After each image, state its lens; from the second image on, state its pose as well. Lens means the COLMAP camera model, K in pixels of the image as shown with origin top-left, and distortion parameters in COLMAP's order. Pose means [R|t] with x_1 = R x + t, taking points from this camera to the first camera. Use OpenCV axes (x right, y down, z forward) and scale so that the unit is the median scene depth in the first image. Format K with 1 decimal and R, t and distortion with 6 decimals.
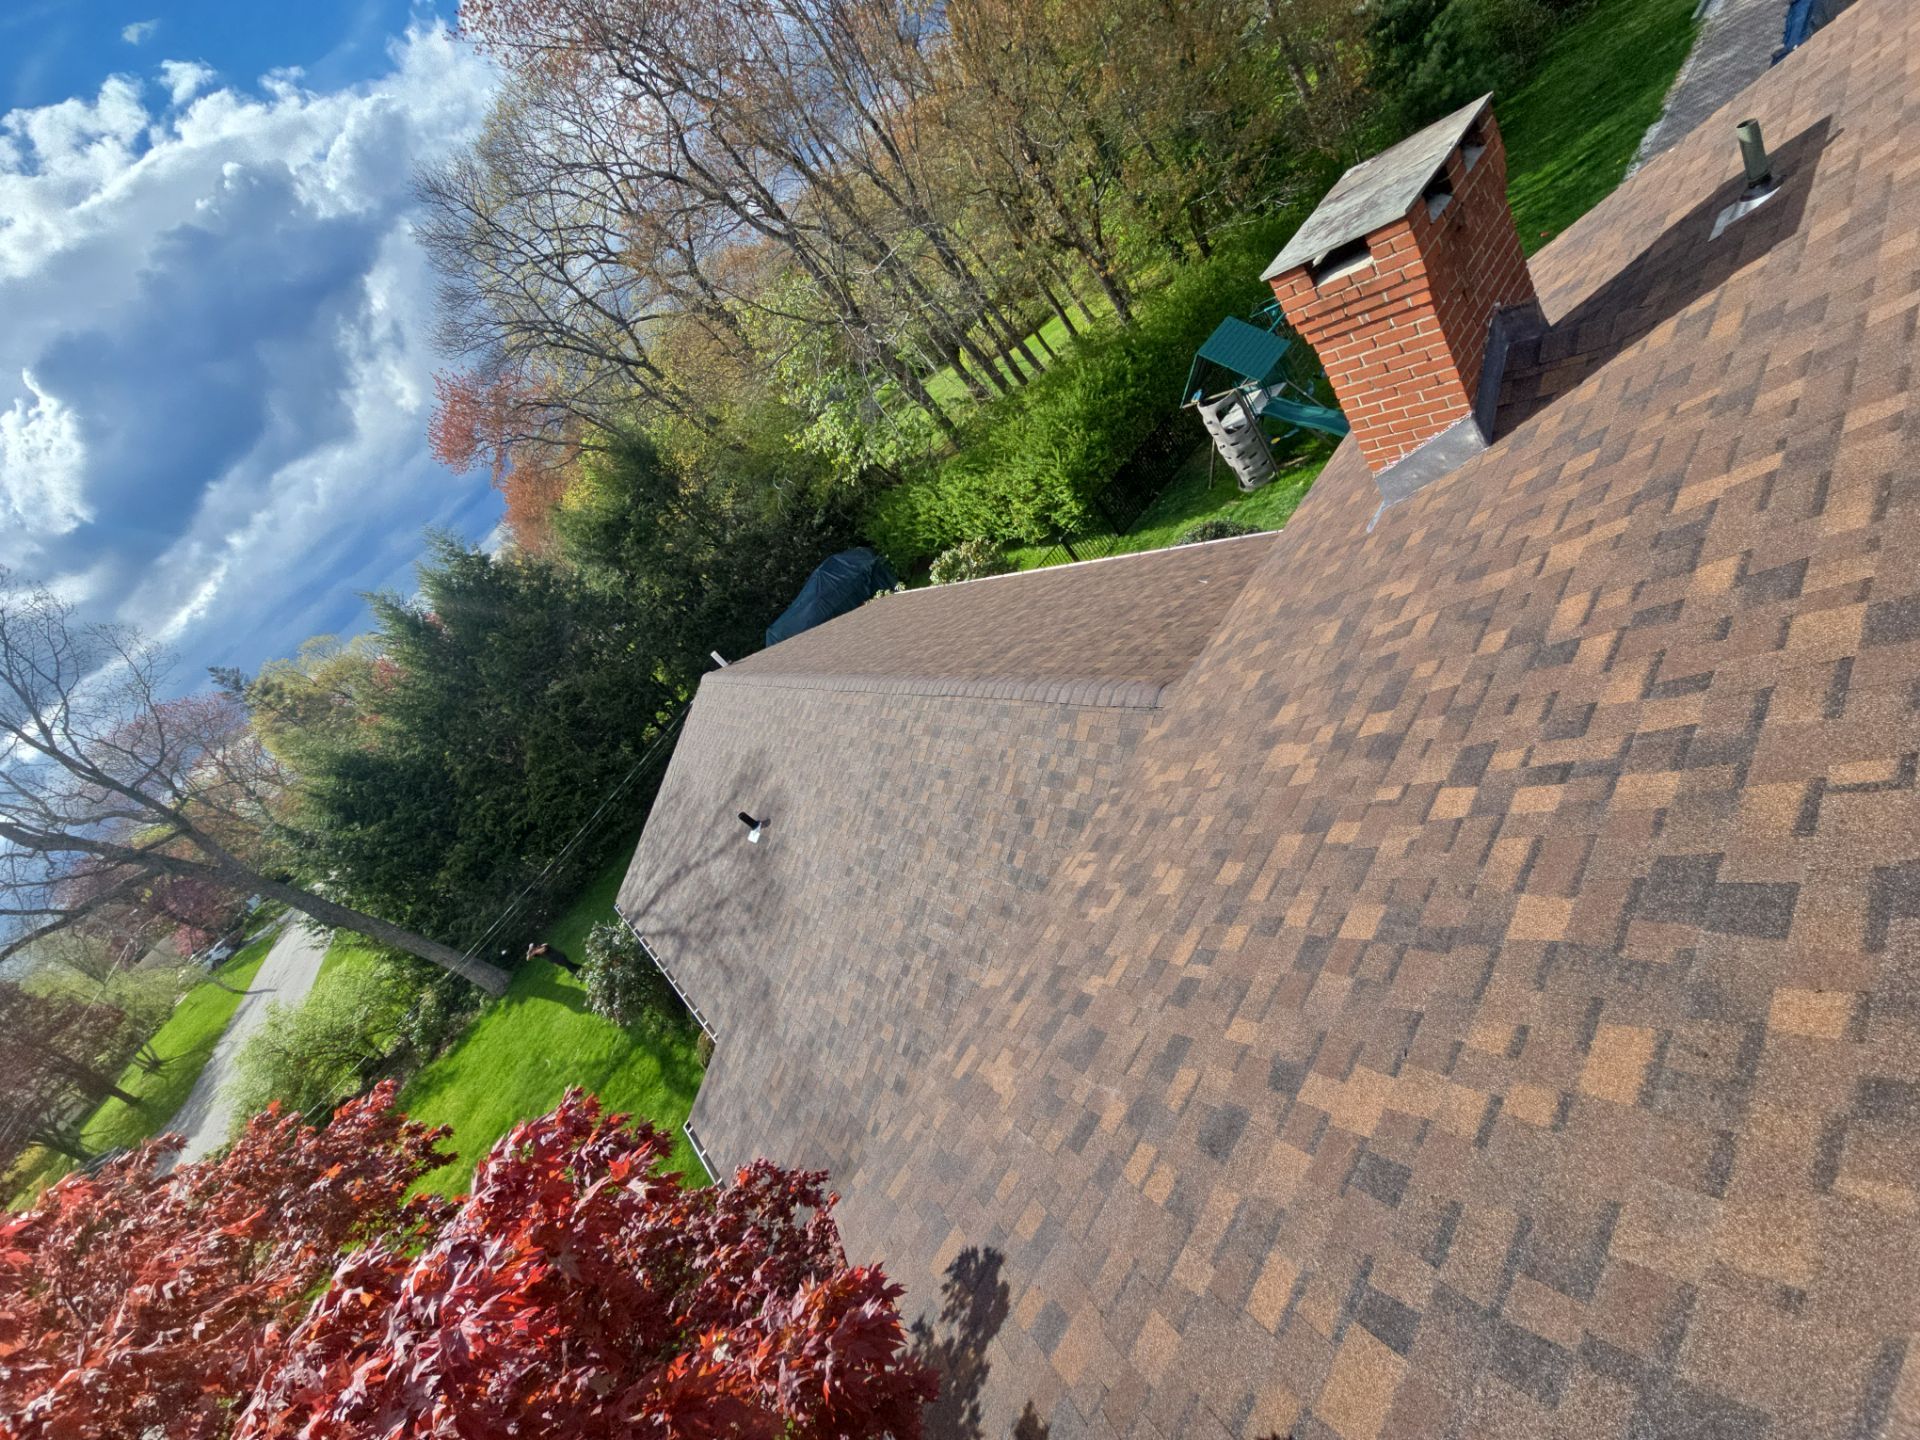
lens RADIAL K [[768.8, 0, 959.0], [0, 768.8, 708.2], [0, 0, 1]] dist [-0.001706, -0.000232]
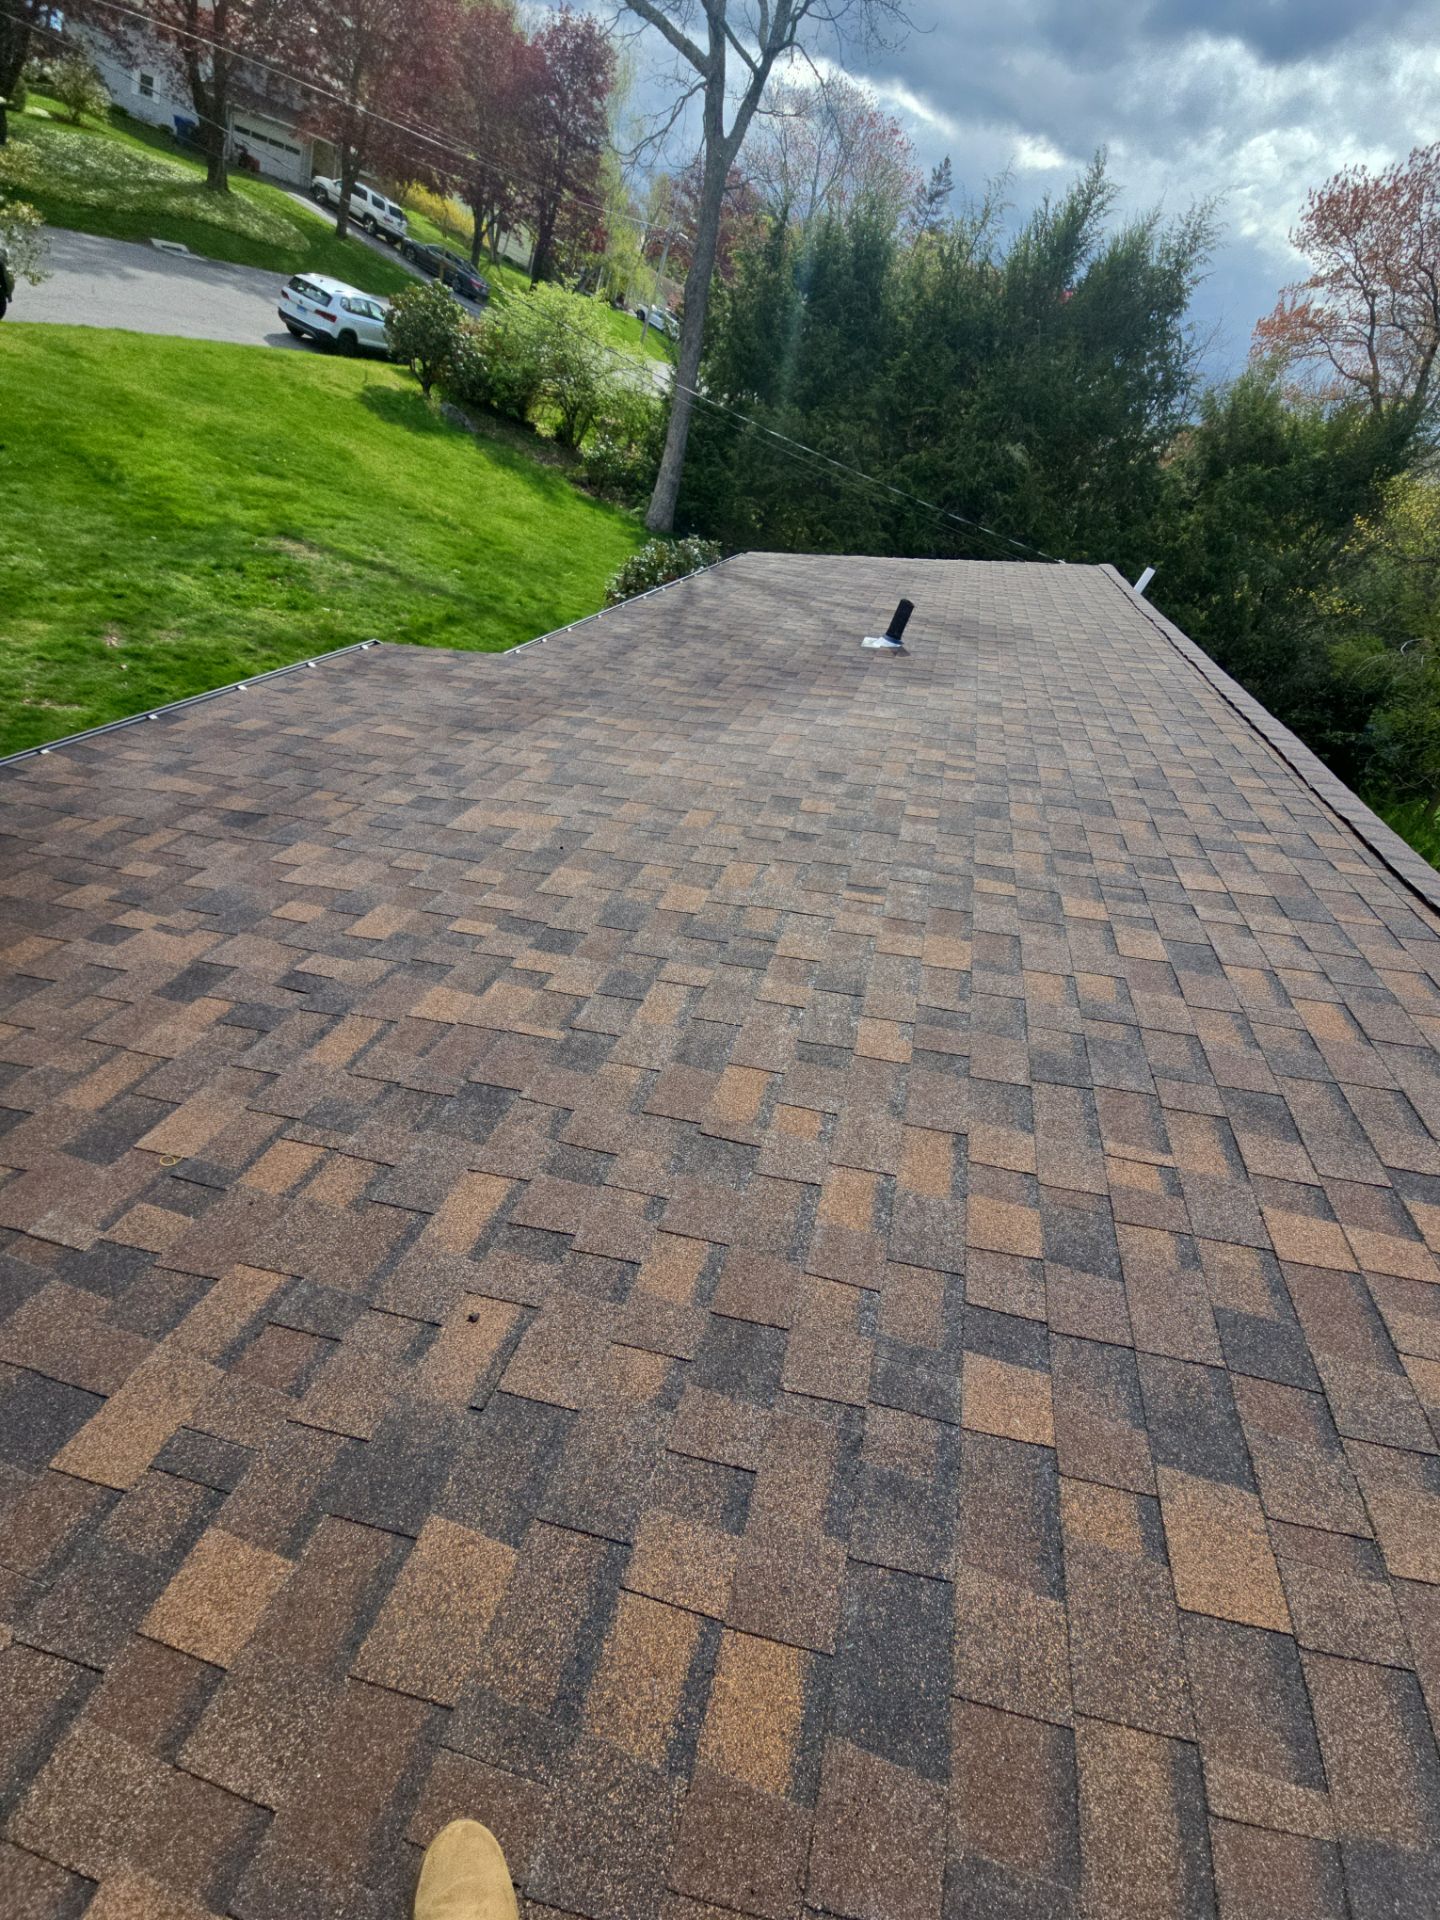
lens RADIAL K [[768.8, 0, 720.0], [0, 768.8, 960.0], [0, 0, 1]] dist [-0.001706, -0.000232]
pose [[0.156909, 0.983375, -0.091393, -0.014835], [-0.906752, 0.180116, 0.381260, 0.110887], [0.391383, 0.023048, 0.919939, 0.524103]]
